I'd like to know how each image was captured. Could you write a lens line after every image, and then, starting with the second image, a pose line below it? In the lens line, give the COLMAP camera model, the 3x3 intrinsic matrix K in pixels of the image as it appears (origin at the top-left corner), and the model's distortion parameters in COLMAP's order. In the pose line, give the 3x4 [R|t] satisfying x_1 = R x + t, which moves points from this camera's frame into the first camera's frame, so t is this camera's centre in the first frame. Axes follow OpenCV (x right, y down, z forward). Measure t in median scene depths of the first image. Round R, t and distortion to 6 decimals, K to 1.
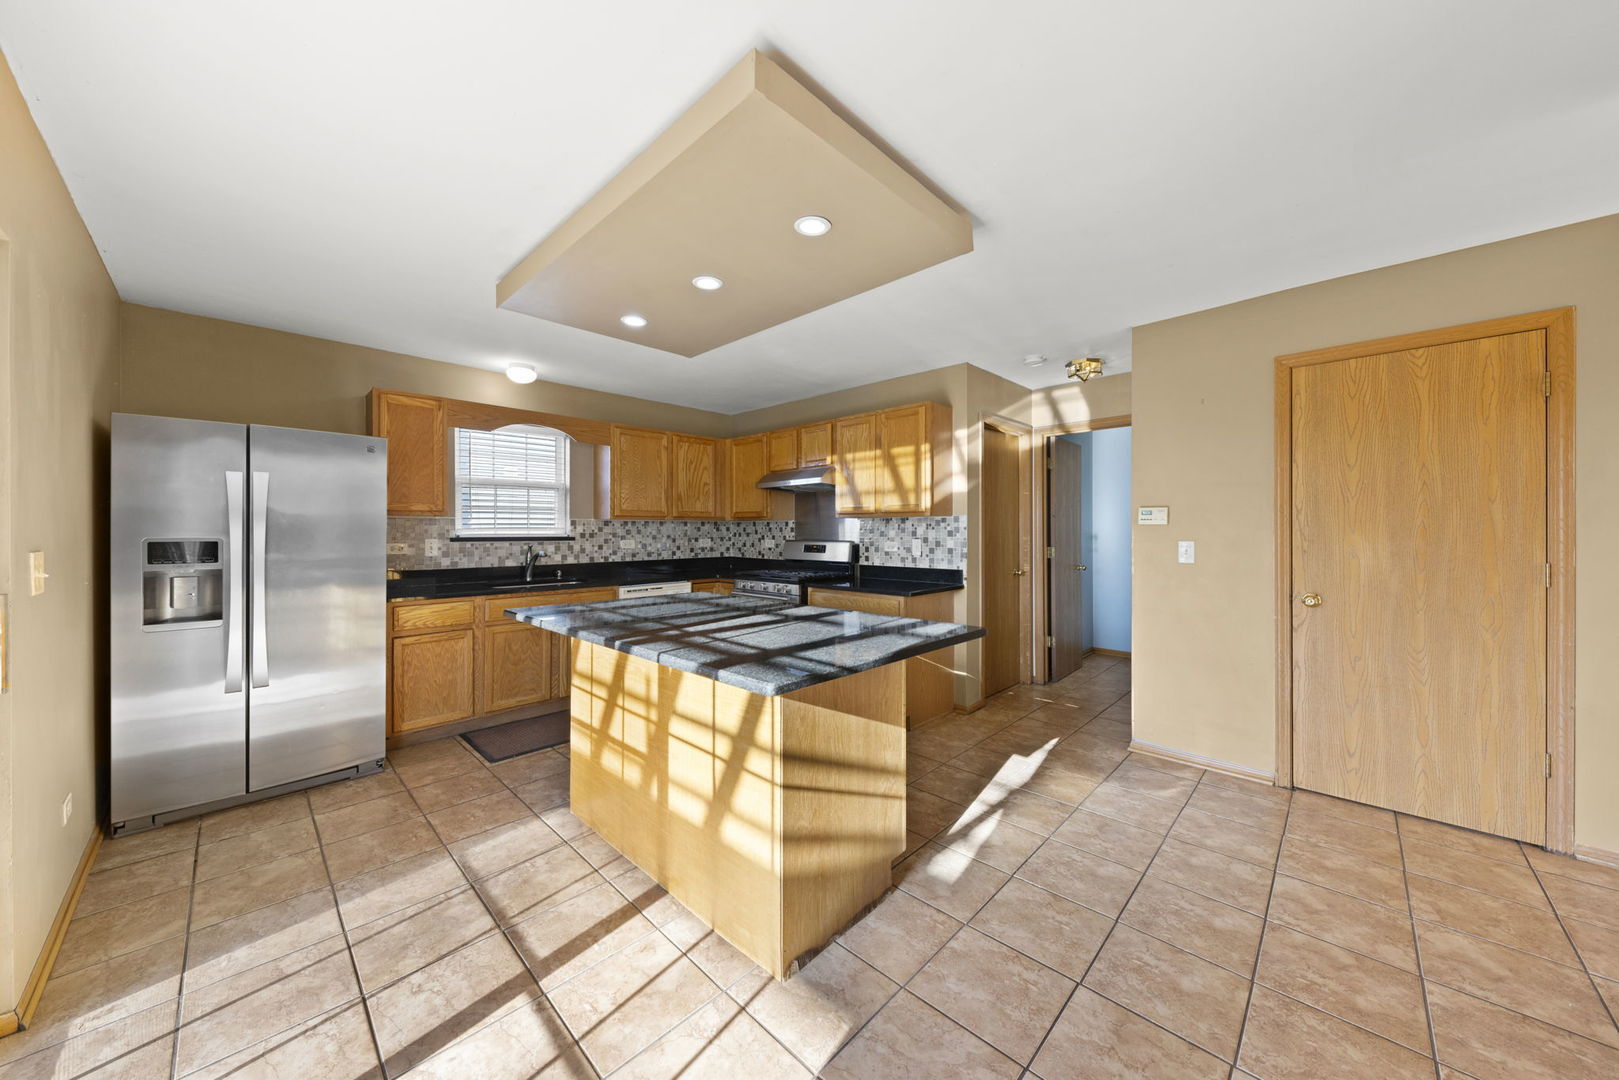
lens RADIAL K [[561.9, 0, 808.7], [0, 561.9, 529.7], [0, 0, 1]] dist [-0.000216, 0.000031]
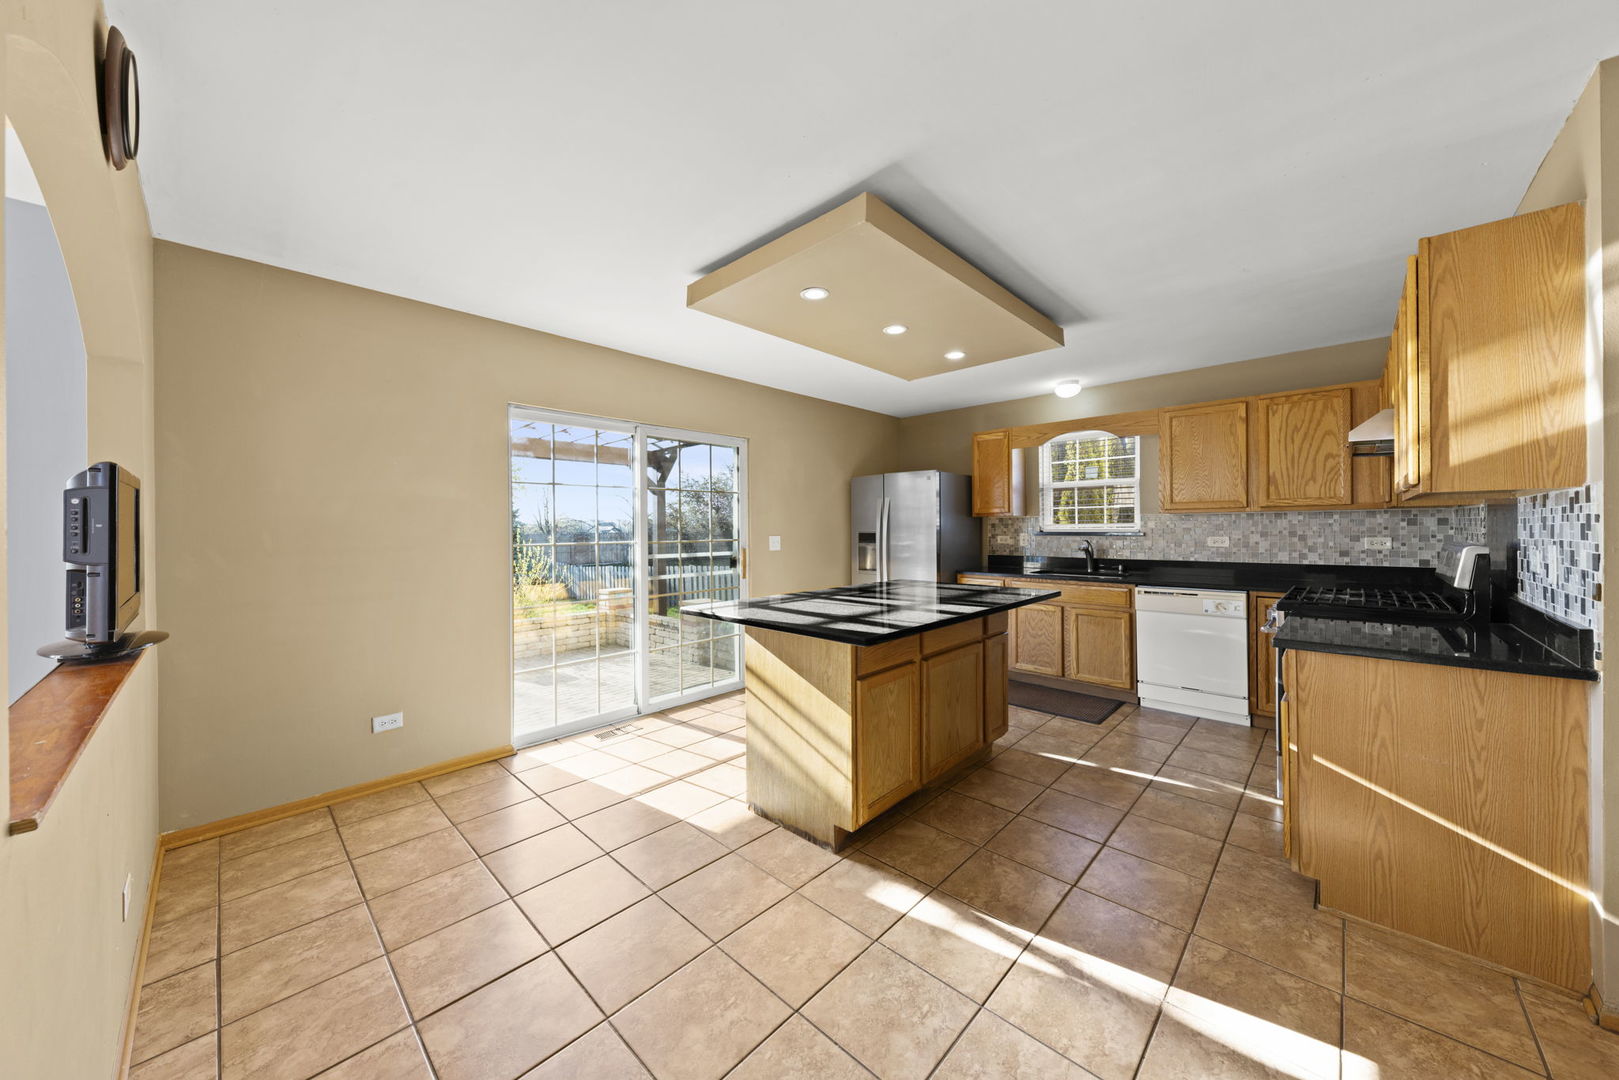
lens RADIAL K [[561.9, 0, 808.7], [0, 561.9, 529.7], [0, 0, 1]] dist [-0.000216, 0.000031]
pose [[0.008372, 0.003839, -0.999958, 0.642616], [0.008420, 0.999957, 0.003909, -0.000748], [0.999930, -0.008452, 0.008339, 0.476689]]
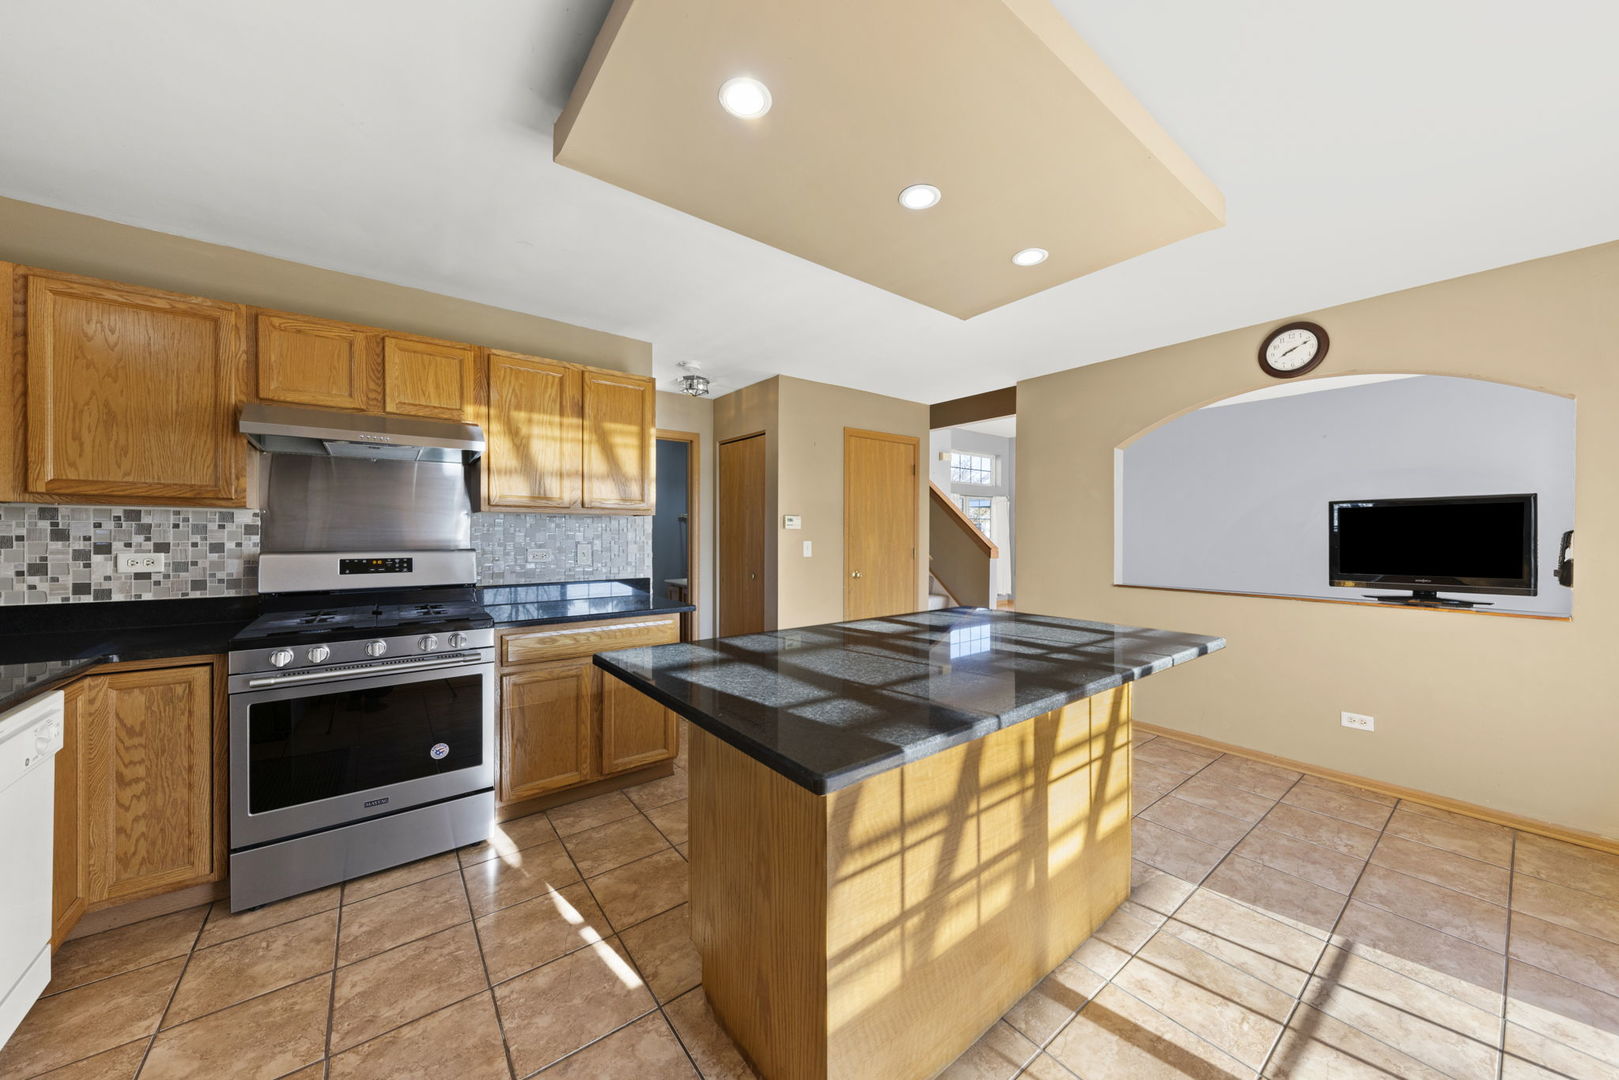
lens RADIAL K [[561.9, 0, 808.7], [0, 561.9, 529.7], [0, 0, 1]] dist [-0.000216, 0.000031]
pose [[0.141377, -0.000265, 0.989956, -0.565888], [-0.010604, 0.999942, 0.001782, -0.007657], [-0.989899, -0.010750, 0.141366, 0.622921]]
